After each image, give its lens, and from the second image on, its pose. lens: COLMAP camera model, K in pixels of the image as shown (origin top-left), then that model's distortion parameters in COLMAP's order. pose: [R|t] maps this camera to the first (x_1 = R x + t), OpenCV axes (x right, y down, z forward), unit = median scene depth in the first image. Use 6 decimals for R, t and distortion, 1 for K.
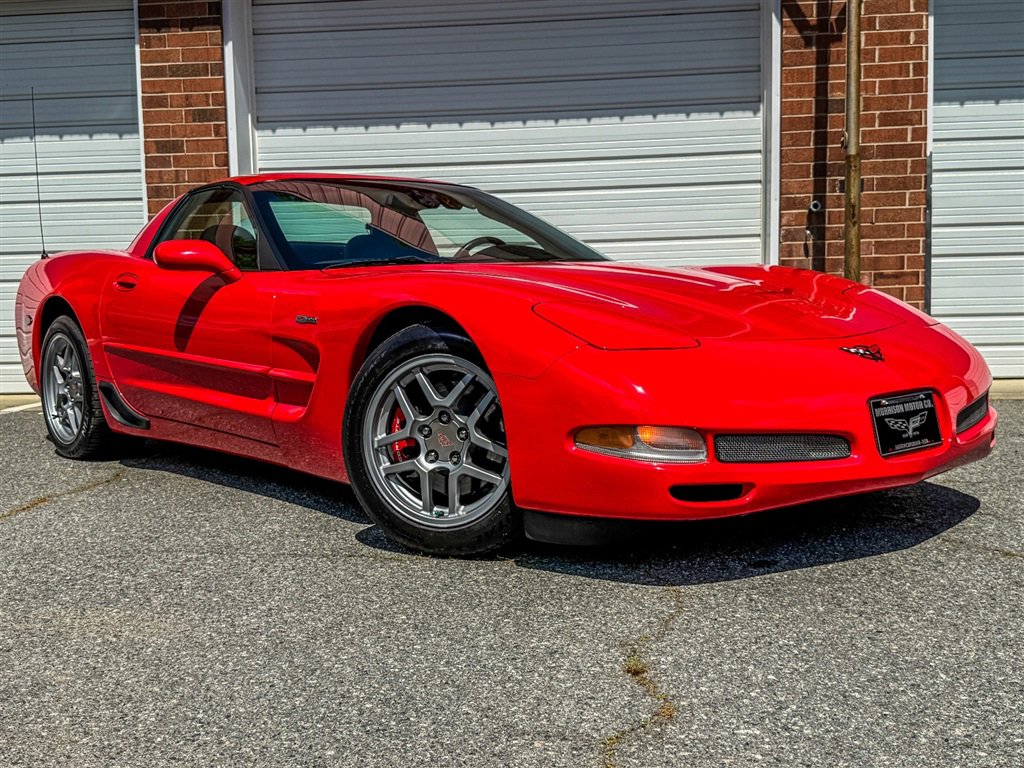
lens RADIAL K [[1130.2, 0, 517.2], [0, 1130.2, 391.9], [0, 0, 1]] dist [0.205459, -0.509324]
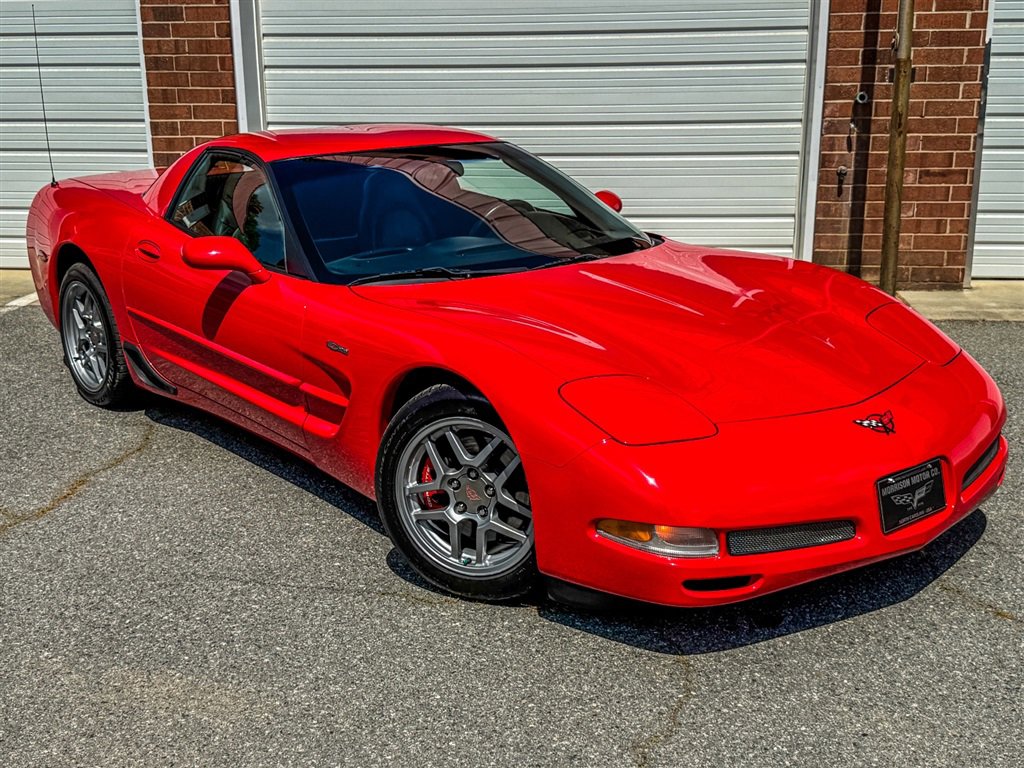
lens RADIAL K [[1230.7, 0, 512.0], [0, 1230.7, 384.0], [0, 0, 1]] dist [0.216639, -0.547999]
pose [[0.999753, 0.016813, -0.014563, -0.012239], [-0.013973, 0.984132, 0.176885, -0.257857], [0.017305, -0.176638, 0.984124, -0.111856]]
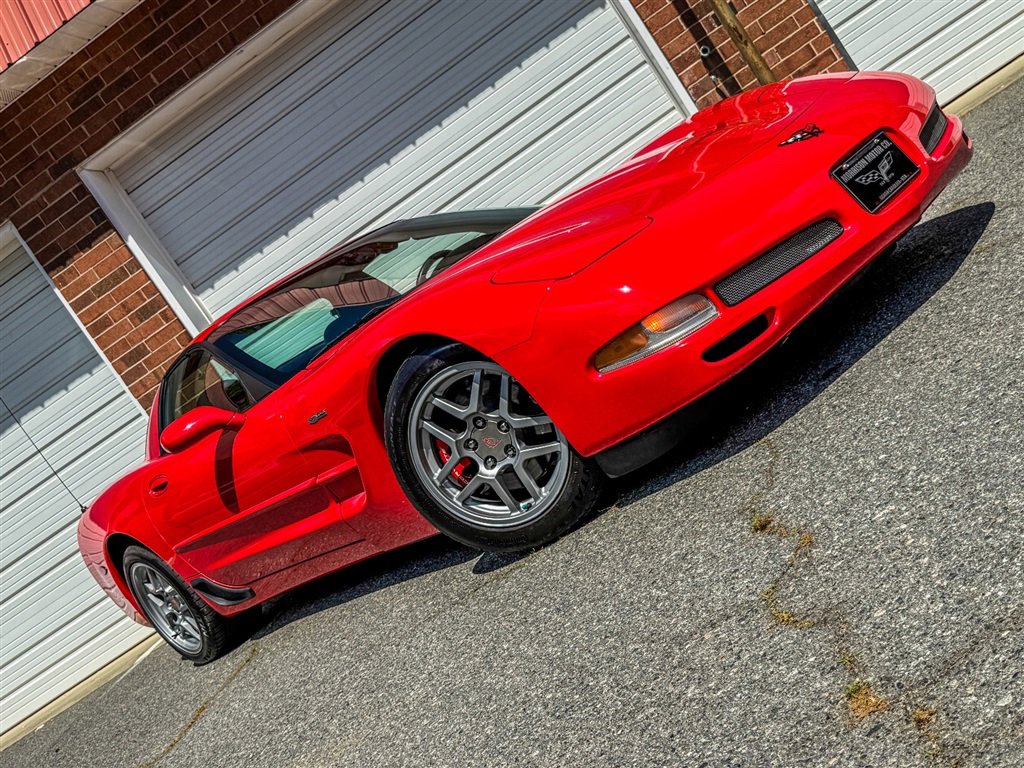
lens RADIAL K [[1130.2, 0, 517.2], [0, 1130.2, 391.9], [0, 0, 1]] dist [0.205459, -0.509324]
pose [[0.840330, -0.540313, -0.043679, 0.021636], [0.540125, 0.841413, -0.017021, 0.034036], [0.045948, -0.009289, 0.998901, 0.004563]]
